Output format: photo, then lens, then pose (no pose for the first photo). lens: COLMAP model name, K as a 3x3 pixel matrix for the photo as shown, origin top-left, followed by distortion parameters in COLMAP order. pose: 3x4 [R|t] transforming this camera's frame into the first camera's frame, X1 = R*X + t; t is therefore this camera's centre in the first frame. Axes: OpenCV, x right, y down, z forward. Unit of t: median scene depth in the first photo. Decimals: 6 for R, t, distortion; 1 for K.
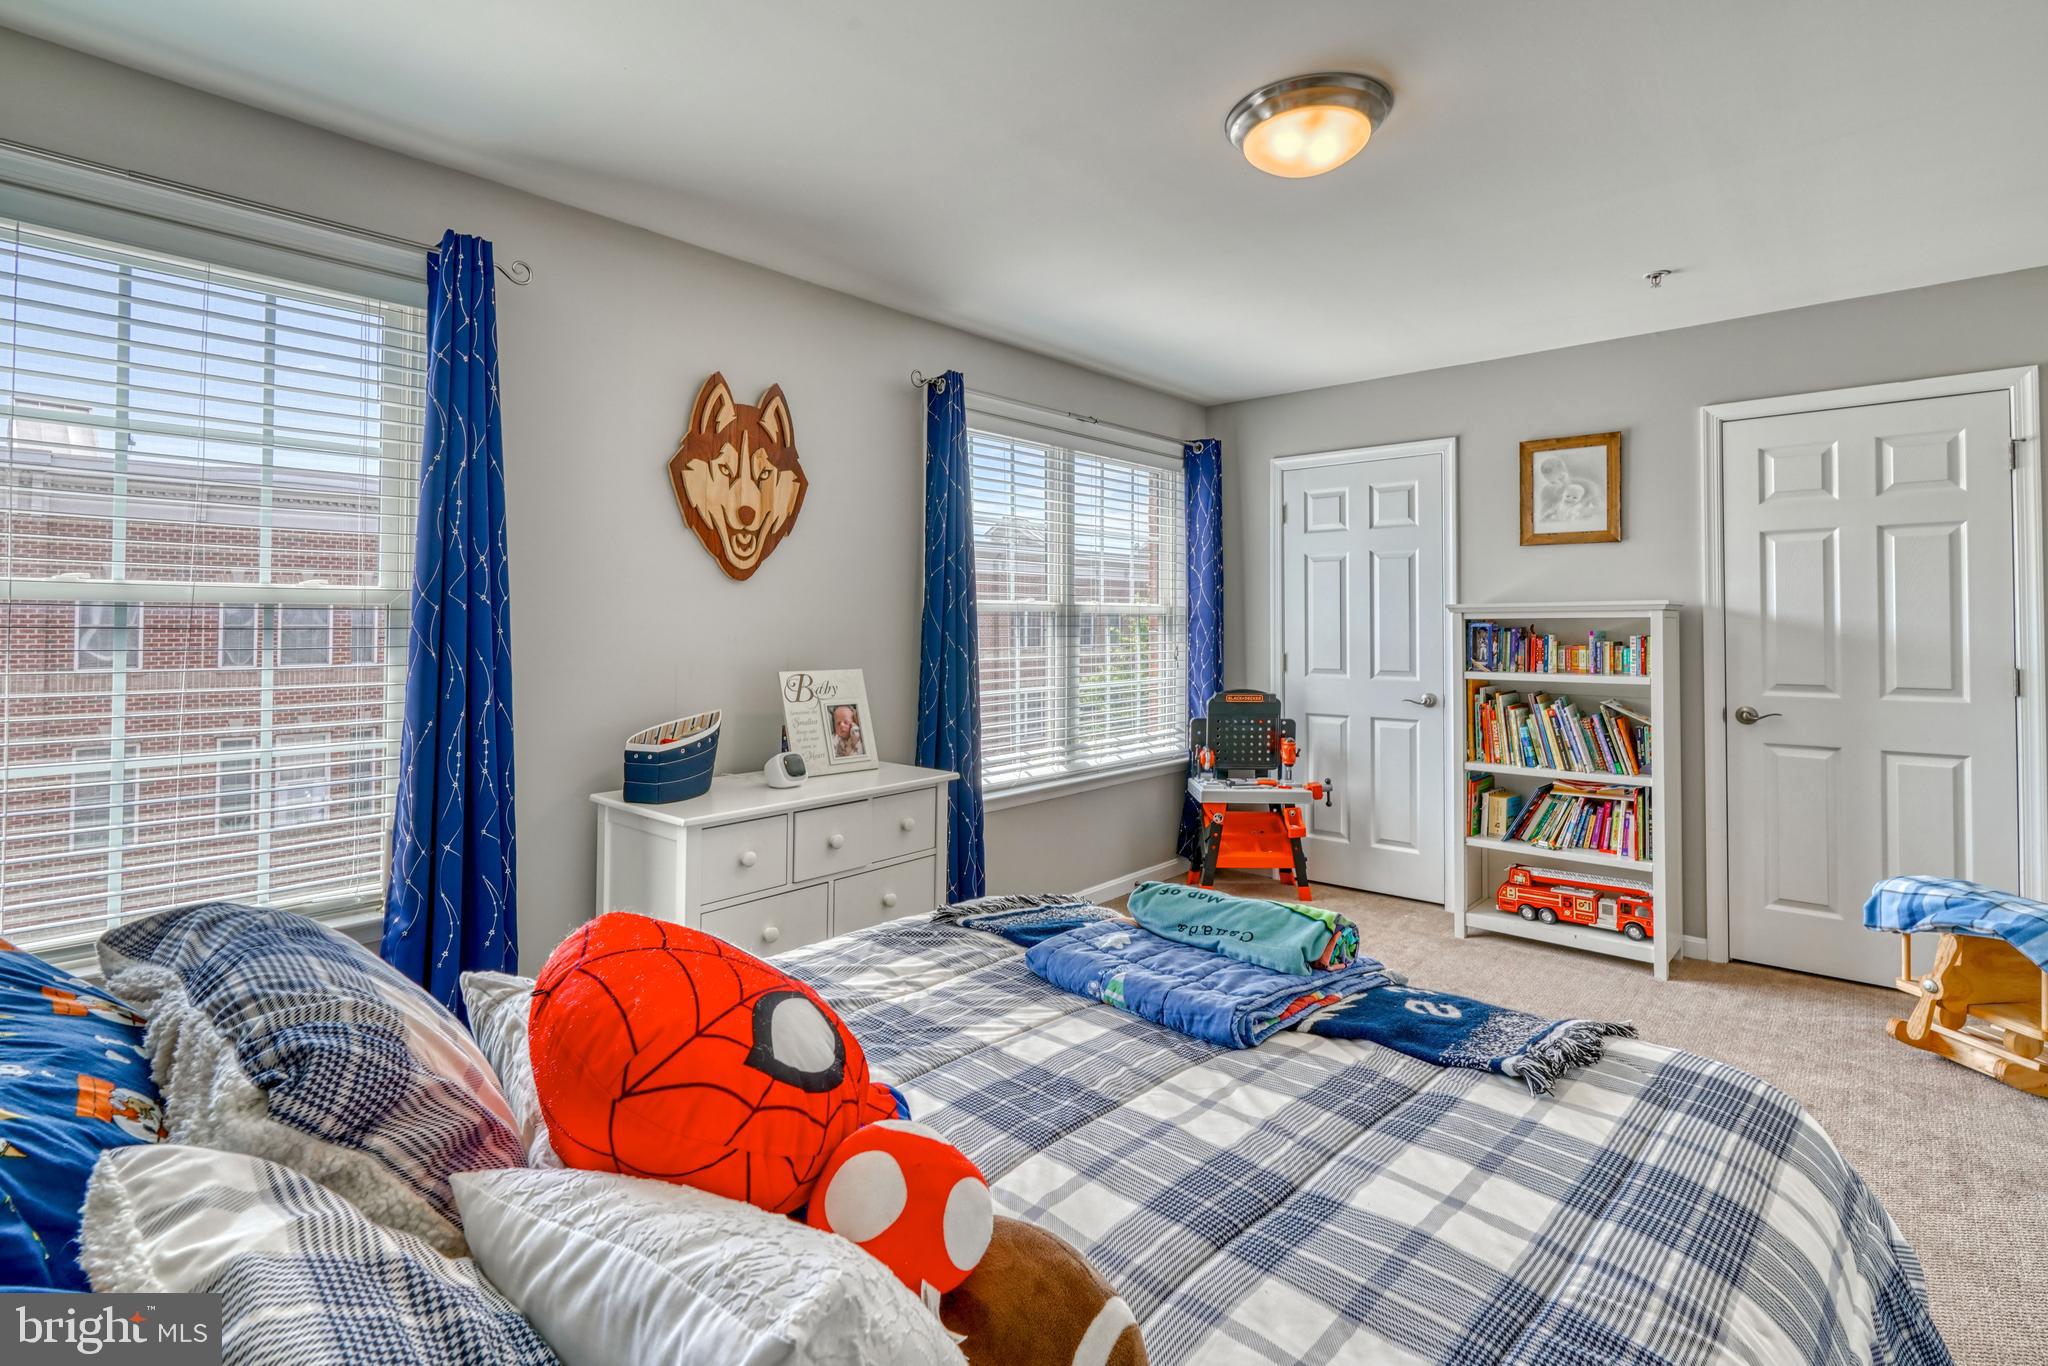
lens RADIAL K [[949.3, 0, 1022.7], [0, 949.3, 630.6], [0, 0, 1]] dist [-0.000221, 0.000238]
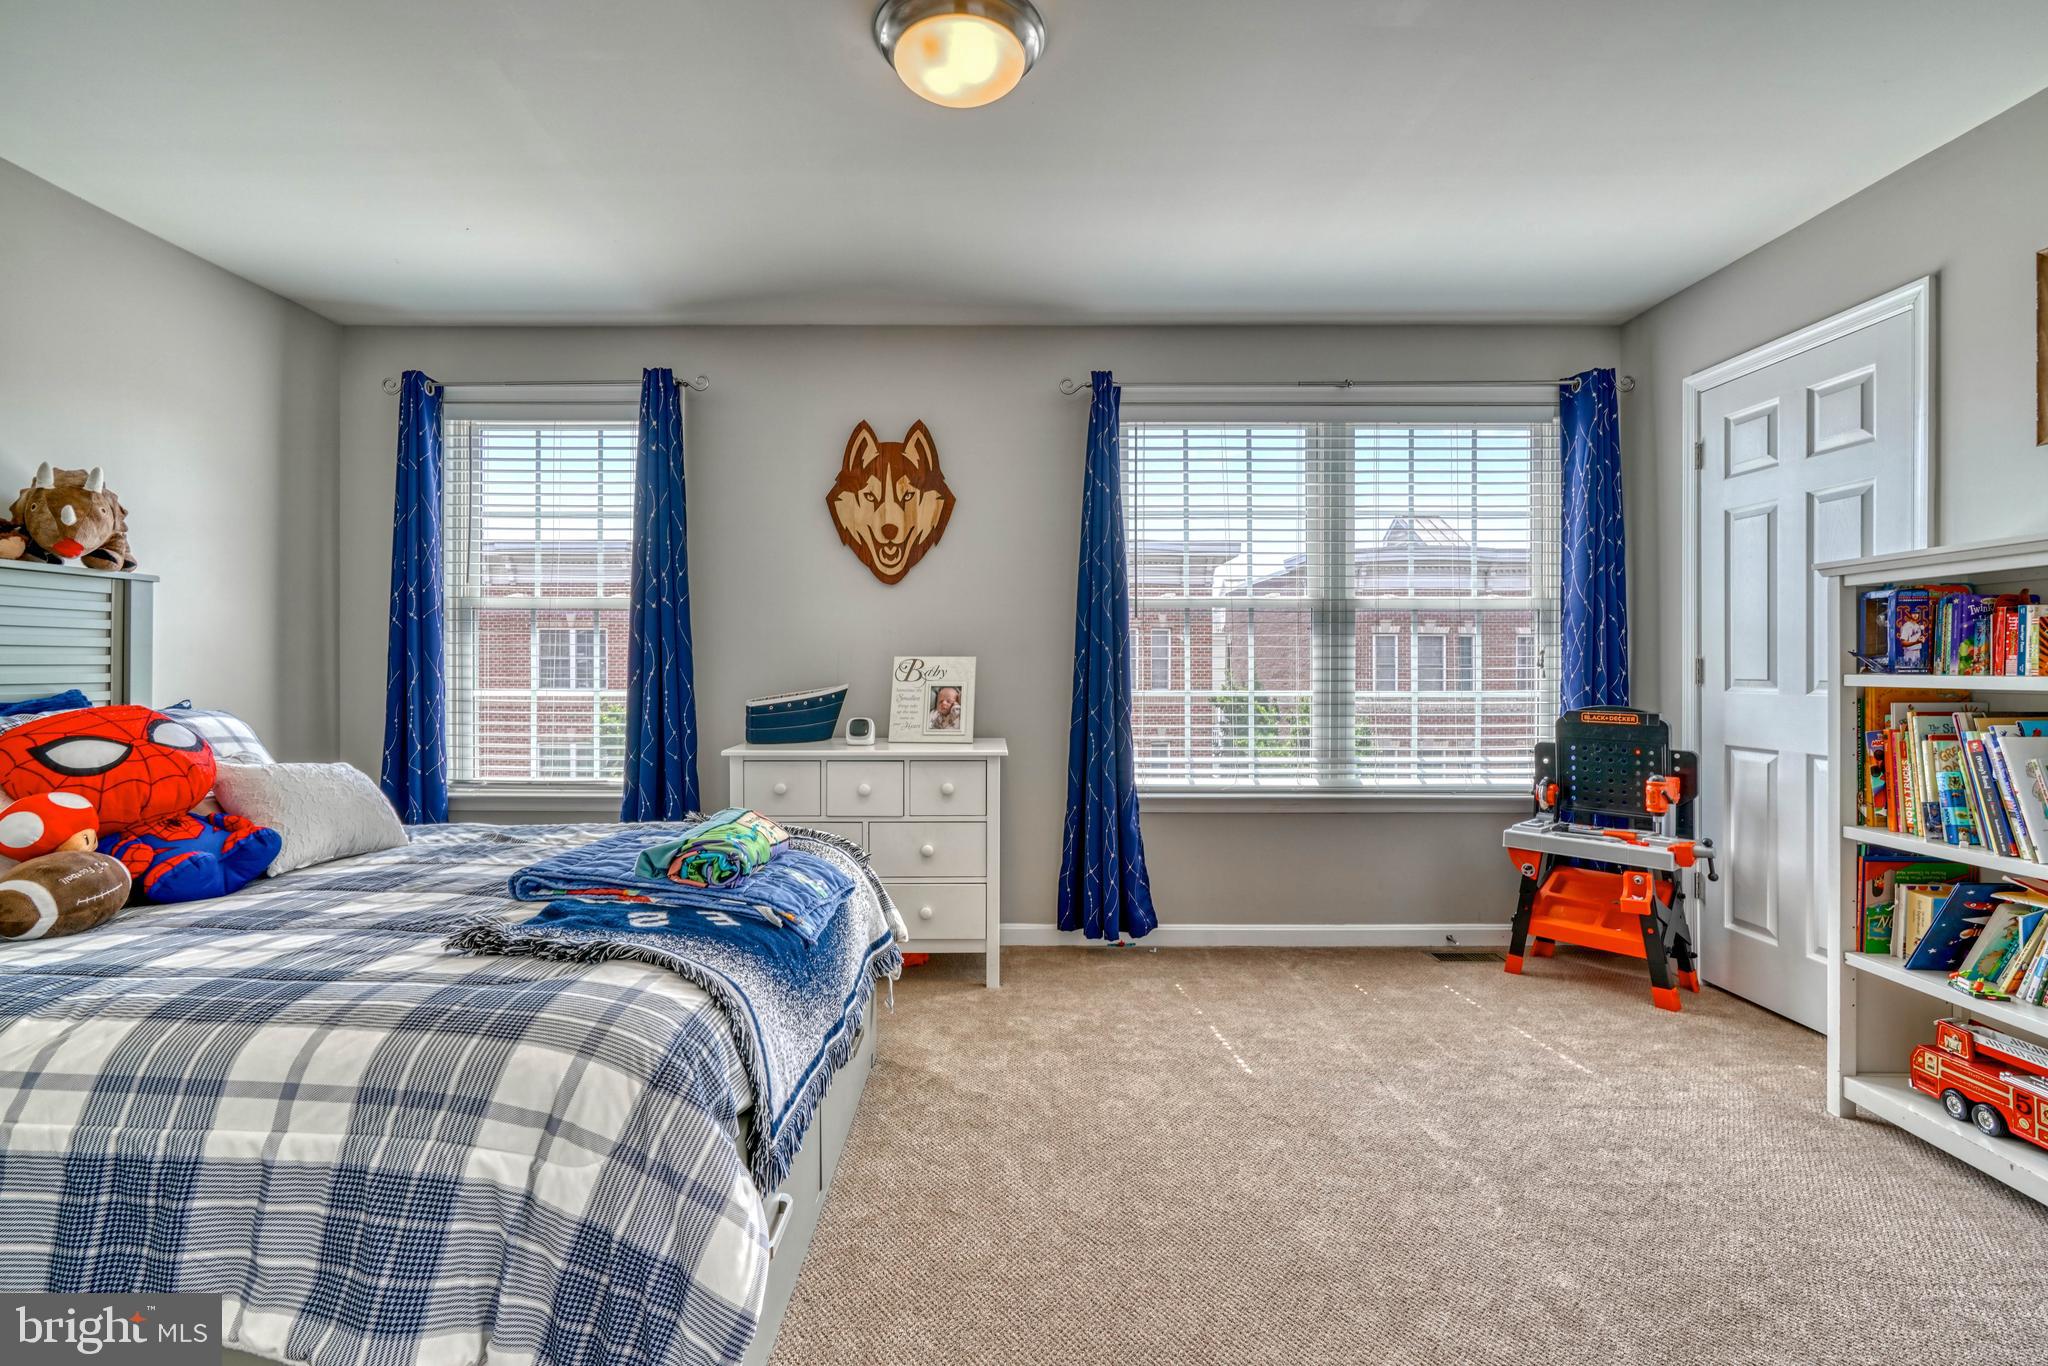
lens RADIAL K [[933.0, 0, 1024.0], [0, 933.0, 683.0], [0, 0, 1]] dist [-0.000582, 0.000685]
pose [[0.680560, 0.016066, -0.732517, 0.701414], [-0.005137, 0.999840, 0.017156, 0.053283], [0.732675, -0.007913, 0.680533, 0.285077]]
